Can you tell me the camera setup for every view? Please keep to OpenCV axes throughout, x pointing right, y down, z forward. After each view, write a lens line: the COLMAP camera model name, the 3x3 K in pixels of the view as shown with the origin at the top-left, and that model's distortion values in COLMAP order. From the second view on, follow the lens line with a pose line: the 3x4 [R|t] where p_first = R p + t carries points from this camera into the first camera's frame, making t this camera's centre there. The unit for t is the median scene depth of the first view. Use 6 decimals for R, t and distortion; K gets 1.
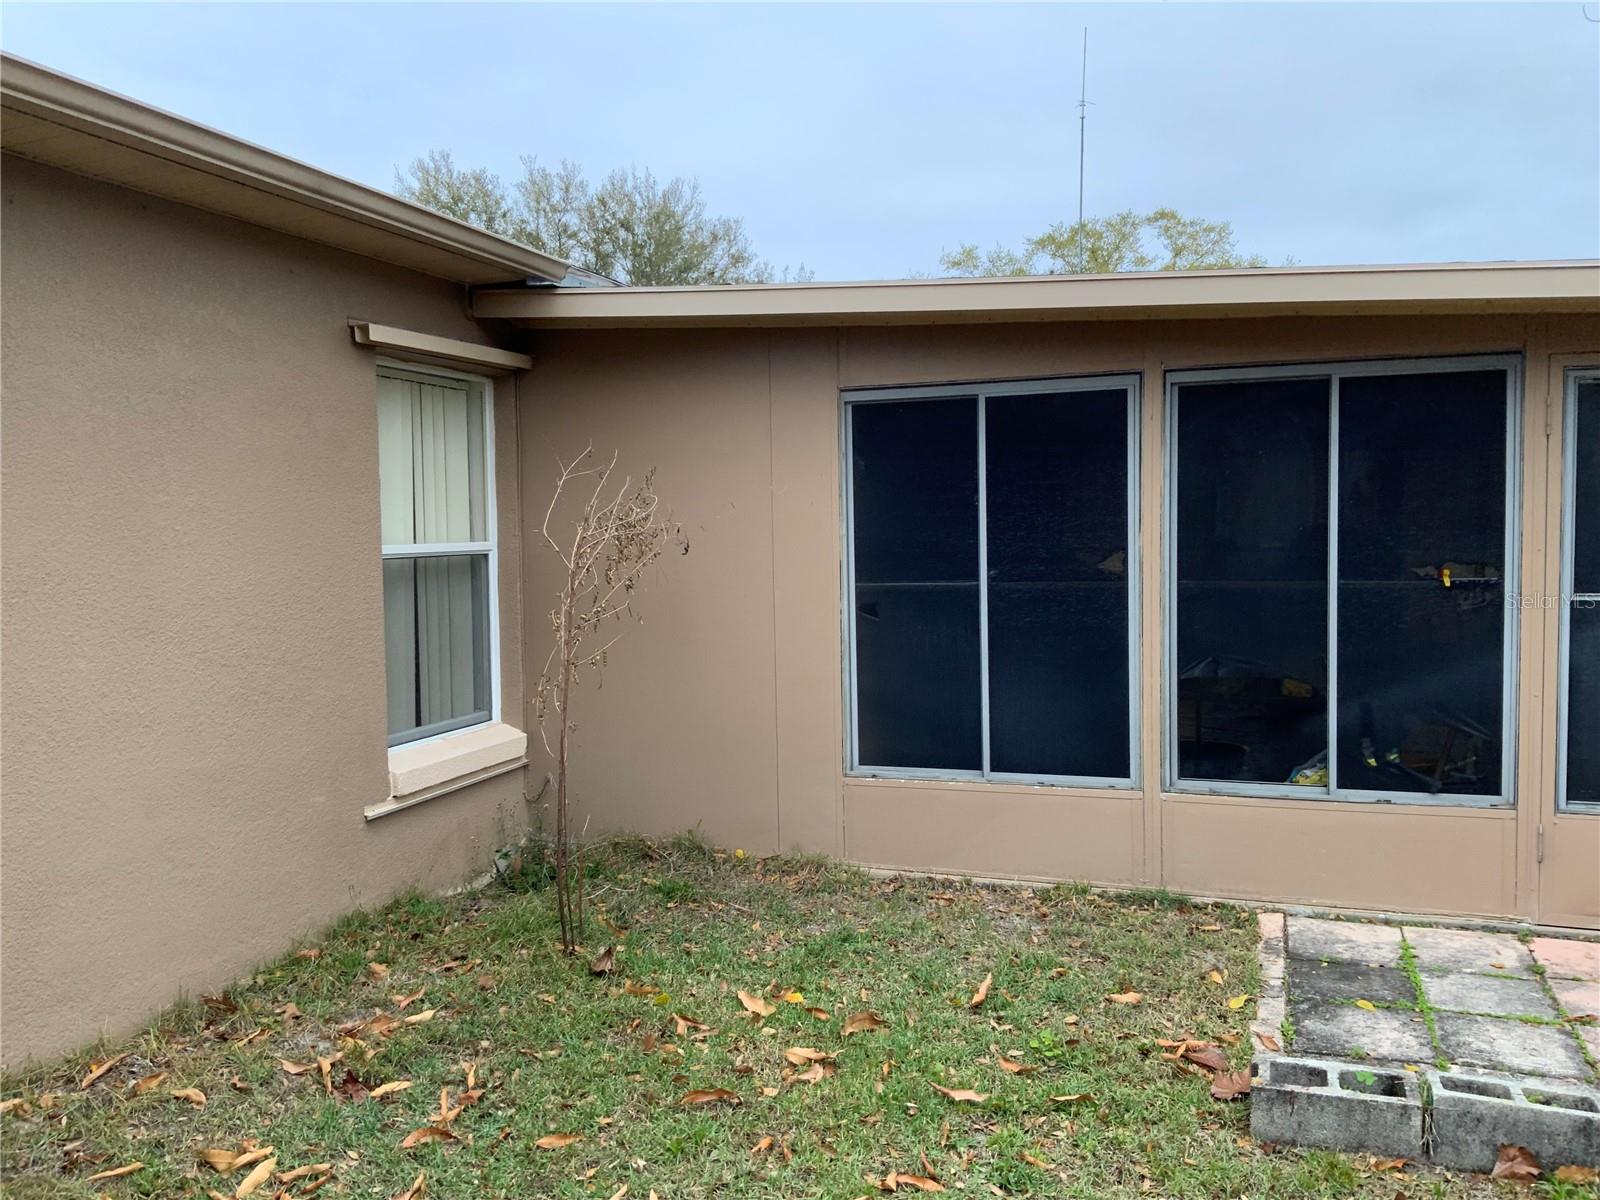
lens RADIAL K [[1339.6, 0, 800.0], [0, 1339.6, 600.0], [0, 0, 1]] dist [0.075641, -0.123155]
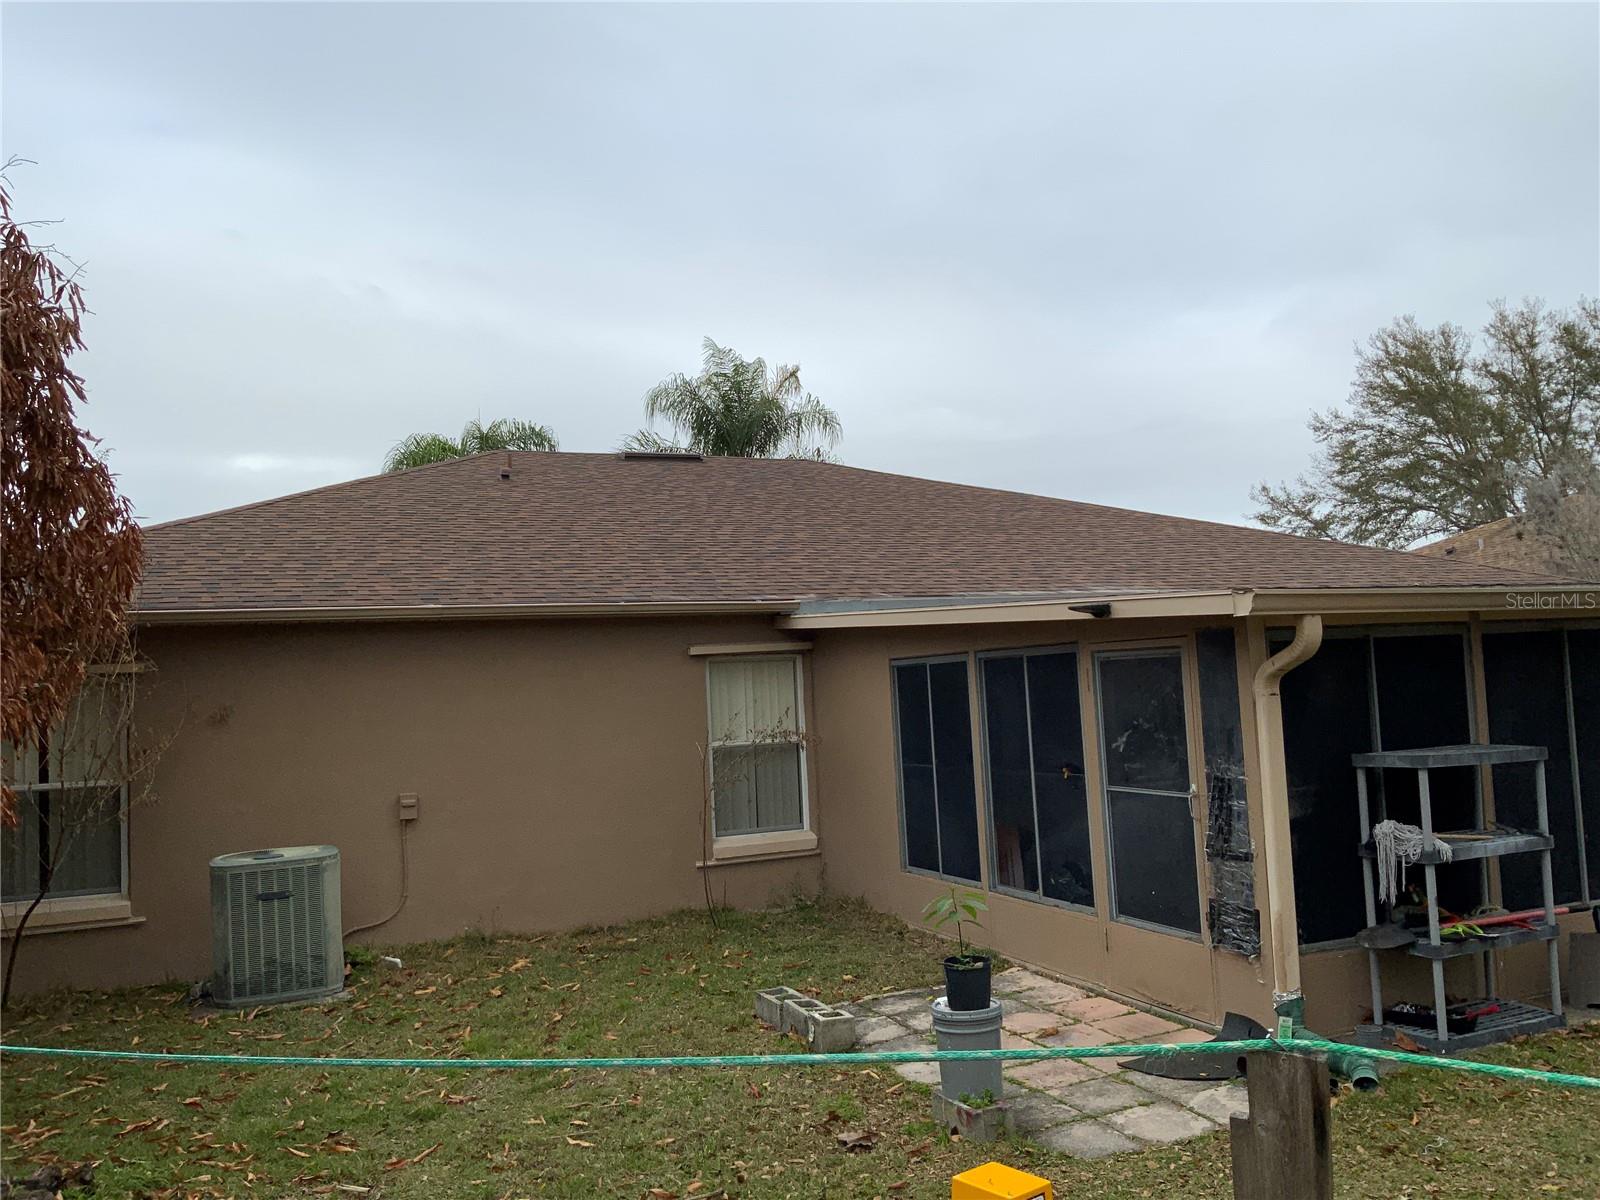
lens RADIAL K [[1339.6, 0, 800.0], [0, 1339.6, 600.0], [0, 0, 1]] dist [0.075641, -0.123155]
pose [[0.664902, -0.065668, -0.744038, 1.423600], [-0.003043, 0.995881, -0.090615, -0.074213], [0.746924, 0.062515, 0.661964, -0.356364]]
